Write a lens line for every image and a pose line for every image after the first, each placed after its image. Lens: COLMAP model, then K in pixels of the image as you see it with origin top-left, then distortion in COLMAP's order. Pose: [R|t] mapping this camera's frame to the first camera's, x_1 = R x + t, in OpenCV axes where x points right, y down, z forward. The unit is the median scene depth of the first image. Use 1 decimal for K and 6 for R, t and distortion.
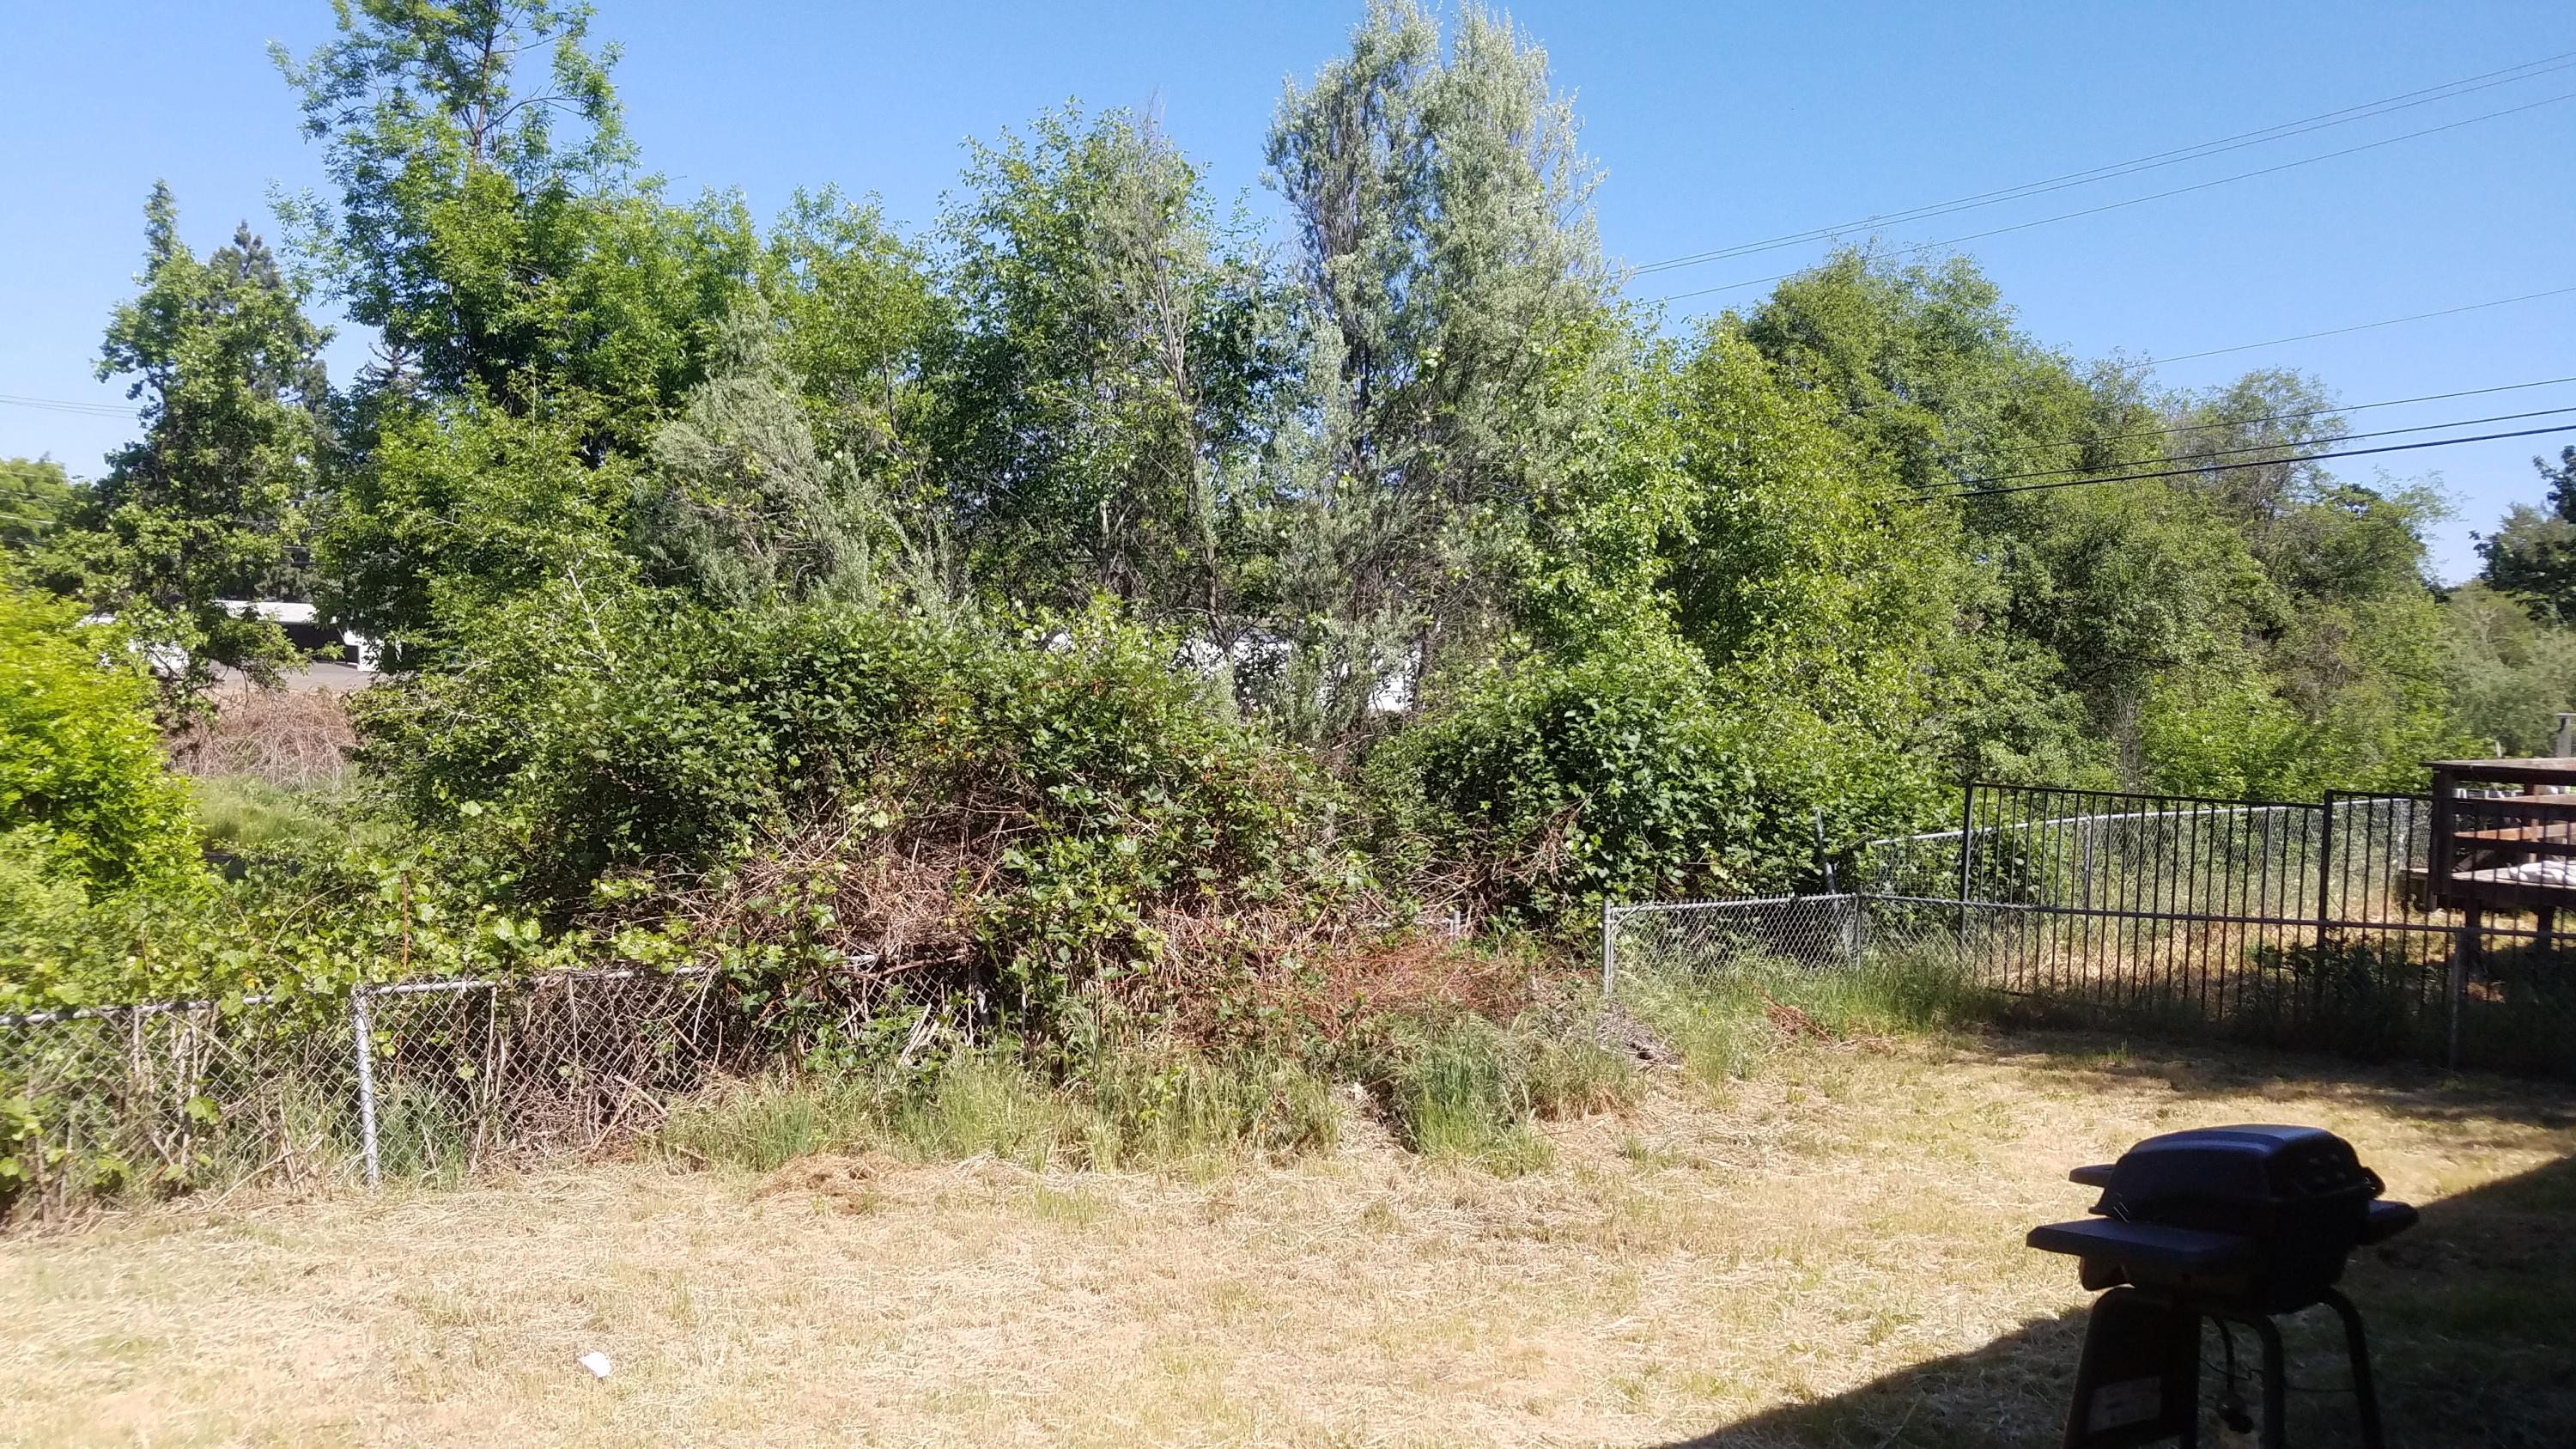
lens RADIAL K [[2007.5, 0, 1287.3], [0, 2007.5, 767.2], [0, 0, 1]] dist [0.010826, 0.008861]
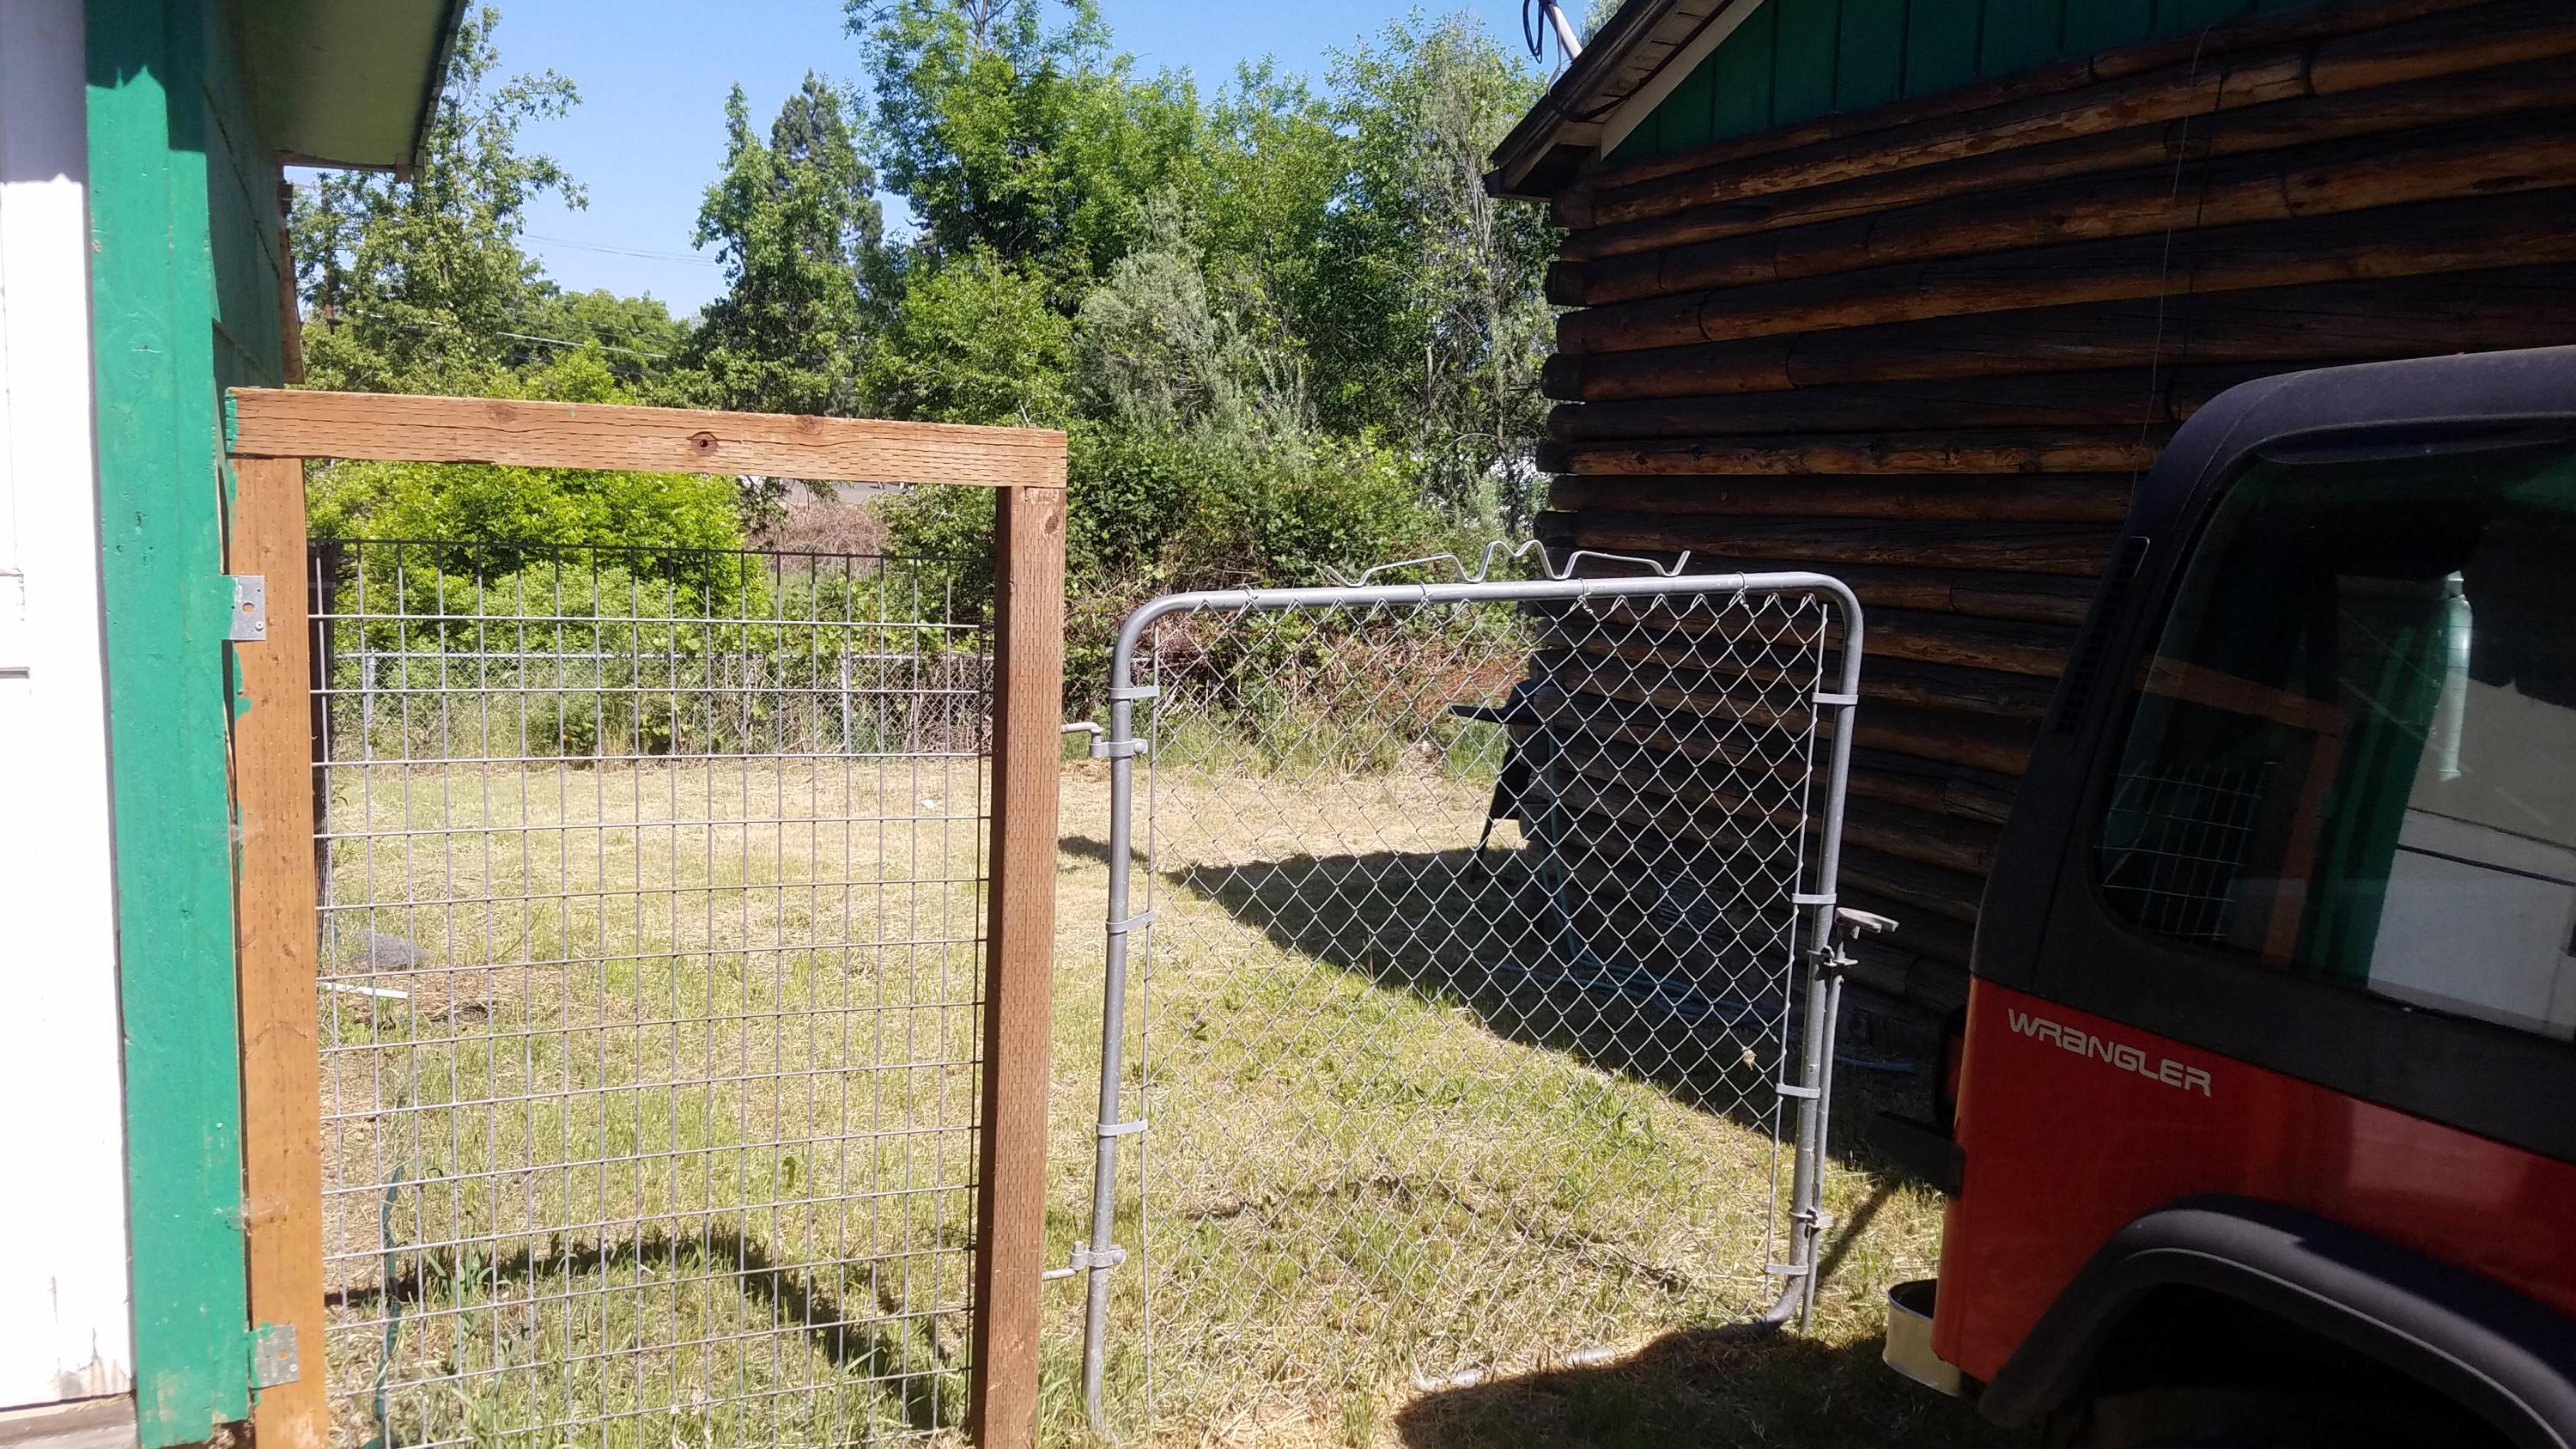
lens RADIAL K [[1999.5, 0, 1288.0], [0, 1999.5, 724.5], [0, 0, 1]] dist [0.194456, -0.000717]
pose [[0.968699, 0.034584, -0.245817, 0.095314], [-0.018562, 0.997567, 0.067203, 0.012218], [0.247543, -0.060537, 0.966984, -0.166149]]
